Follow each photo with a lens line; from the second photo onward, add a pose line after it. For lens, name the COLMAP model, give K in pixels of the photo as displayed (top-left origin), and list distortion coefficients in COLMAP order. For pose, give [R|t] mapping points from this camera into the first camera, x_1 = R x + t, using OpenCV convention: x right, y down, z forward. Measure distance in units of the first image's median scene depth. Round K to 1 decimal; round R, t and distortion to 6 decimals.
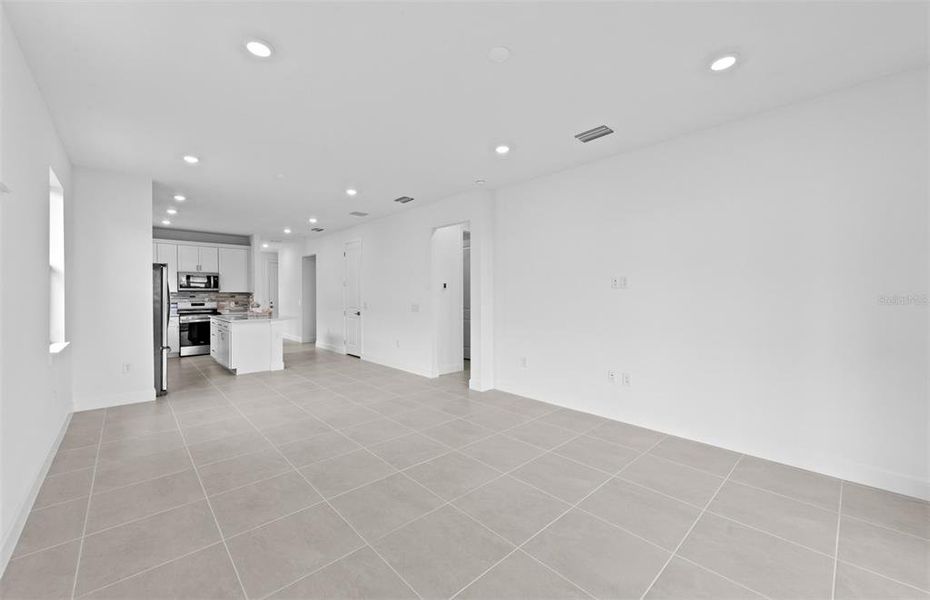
lens RADIAL K [[362.3, 0, 463.8], [0, 362.3, 296.0], [0, 0, 1]] dist [-0.000854, -0.000298]
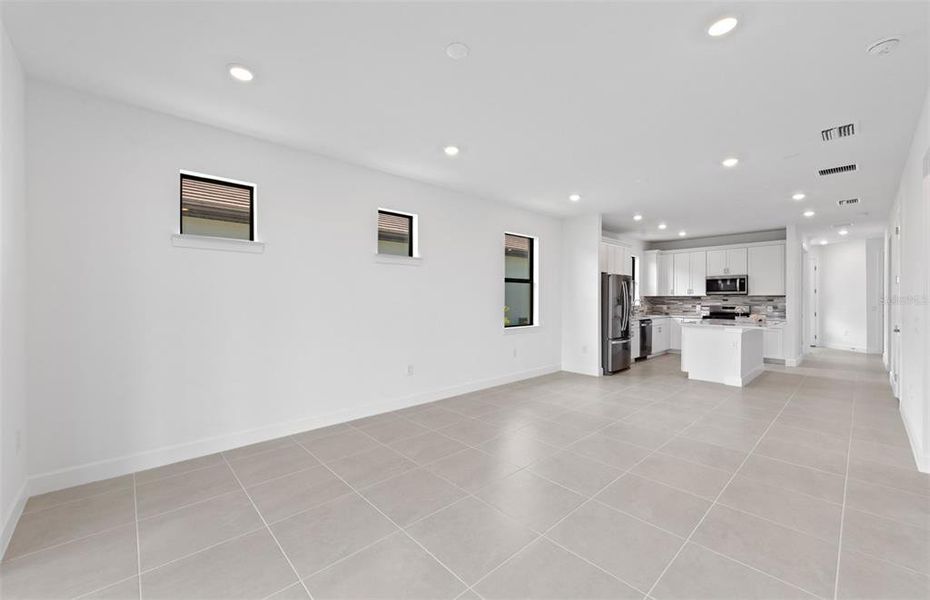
lens RADIAL K [[362.3, 0, 446.1], [0, 362.3, 297.2], [0, 0, 1]] dist [-0.000854, -0.000298]
pose [[-0.018695, -0.005404, -0.999811, 0.268336], [-0.000729, 0.999985, -0.005391, -0.000368], [0.999825, 0.000628, -0.018698, 0.247983]]
